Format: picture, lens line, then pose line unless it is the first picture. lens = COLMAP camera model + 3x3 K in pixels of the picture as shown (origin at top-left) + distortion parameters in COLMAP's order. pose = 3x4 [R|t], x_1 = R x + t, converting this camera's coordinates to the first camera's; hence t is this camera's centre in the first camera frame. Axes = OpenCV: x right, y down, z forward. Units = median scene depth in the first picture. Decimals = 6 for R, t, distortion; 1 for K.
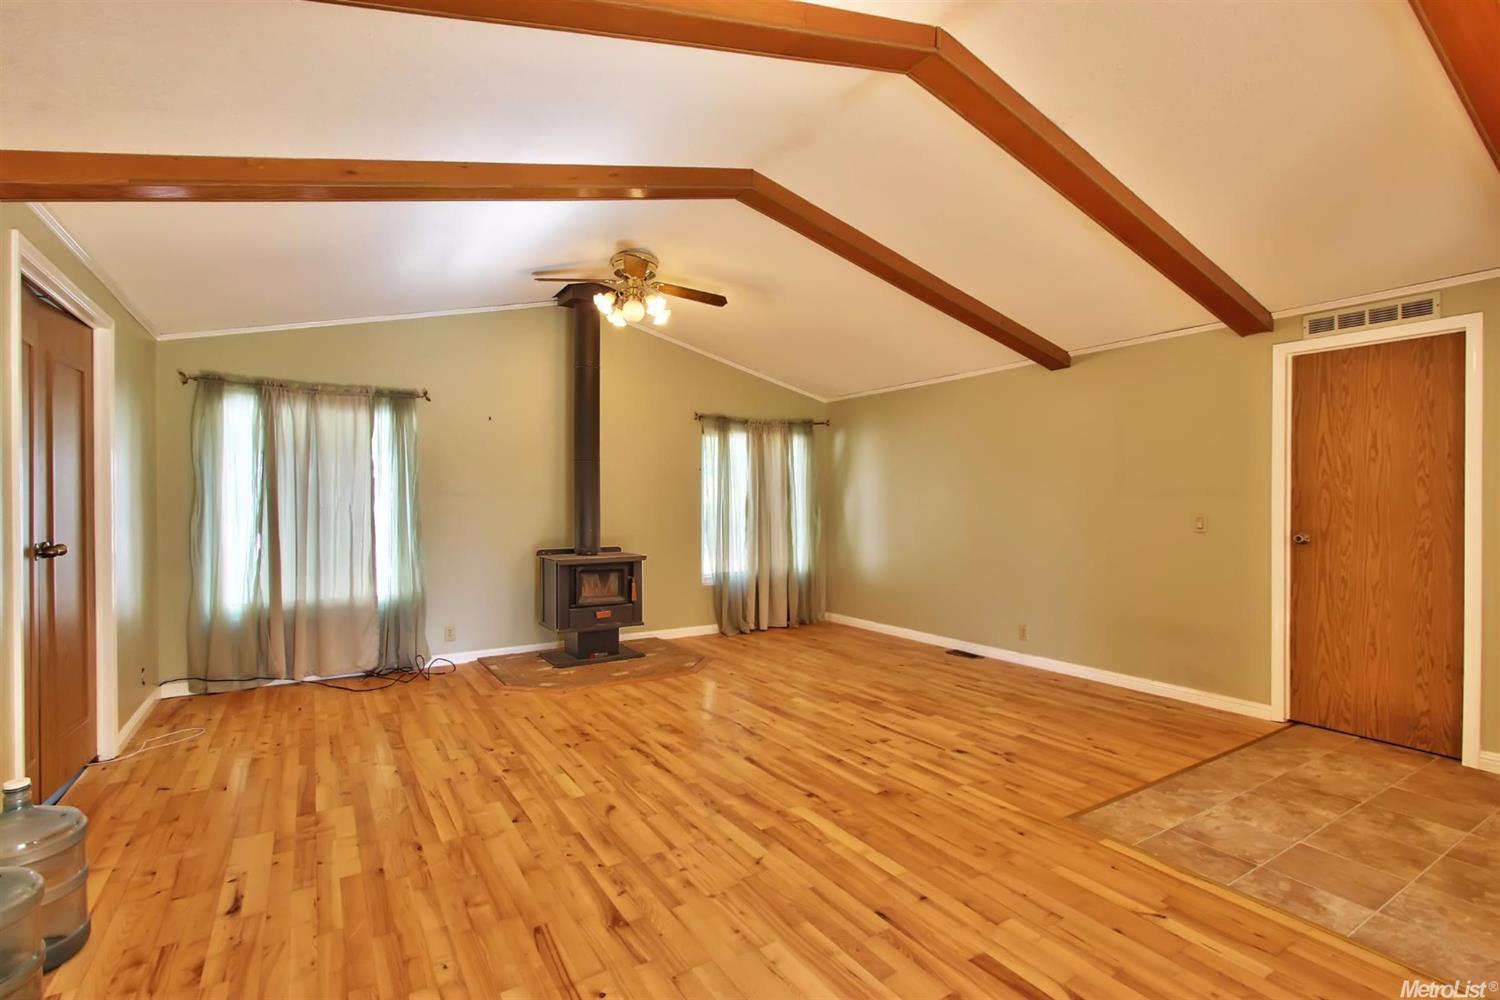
lens RADIAL K [[700.8, 0, 750.0], [0, 700.8, 500.0], [0, 0, 1]] dist [-0.002418, -0.000346]
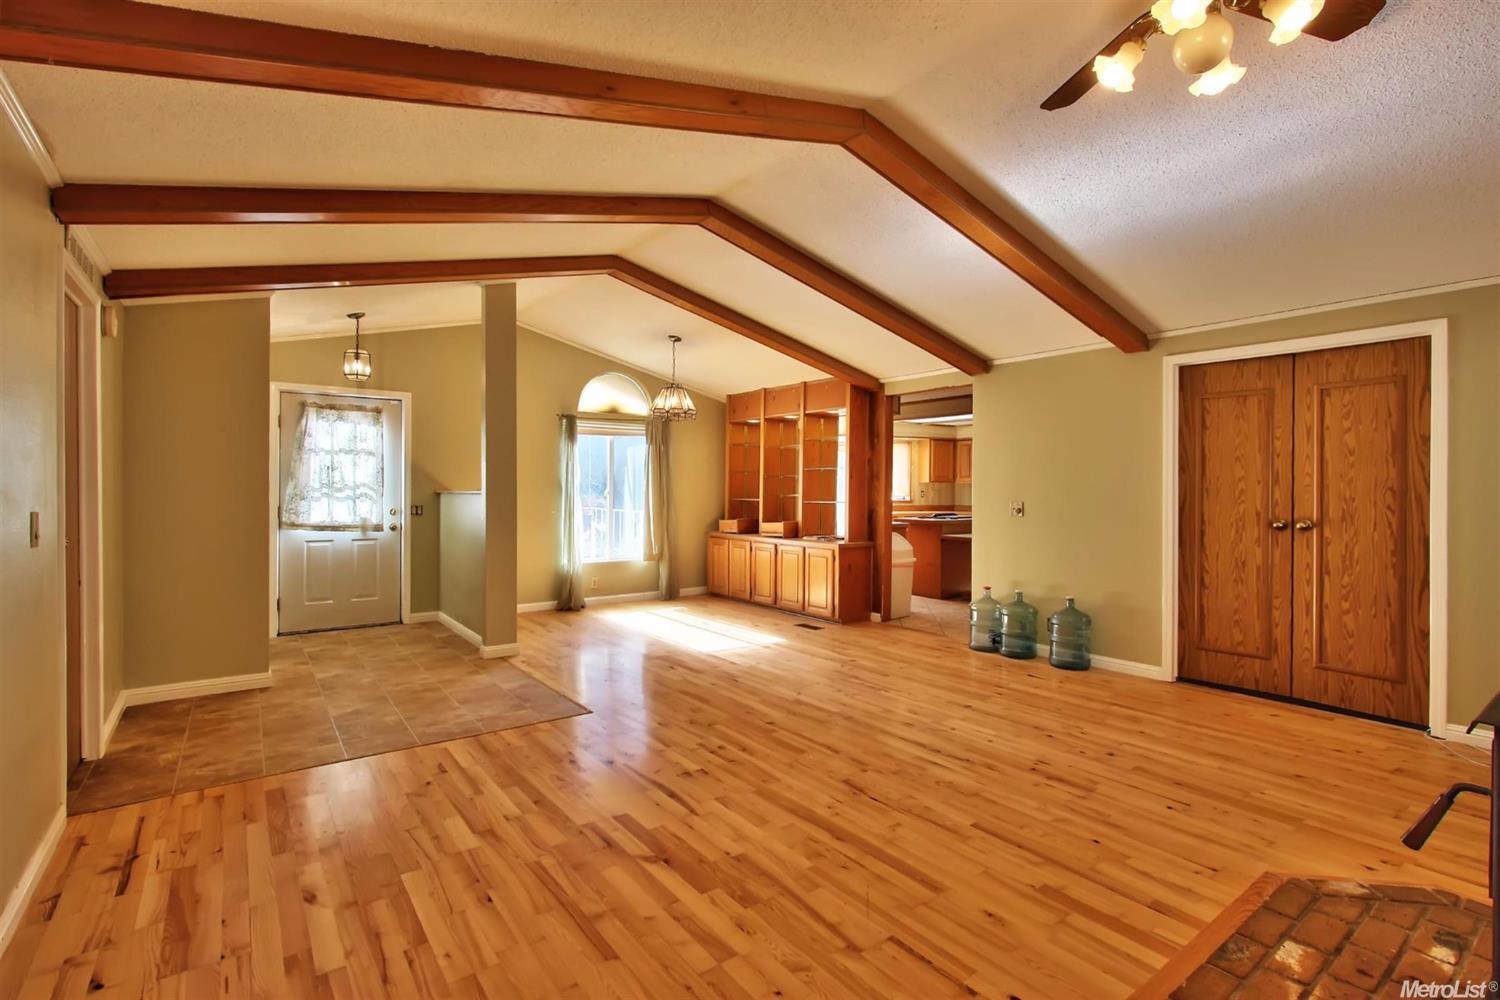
lens RADIAL K [[700.8, 0, 750.0], [0, 700.8, 500.0], [0, 0, 1]] dist [-0.002418, -0.000346]
pose [[-0.997150, -0.004837, -0.075294, 0.193527], [-0.005379, 0.999961, 0.007001, 0.012446], [0.075258, 0.007386, -0.997137, 1.970434]]
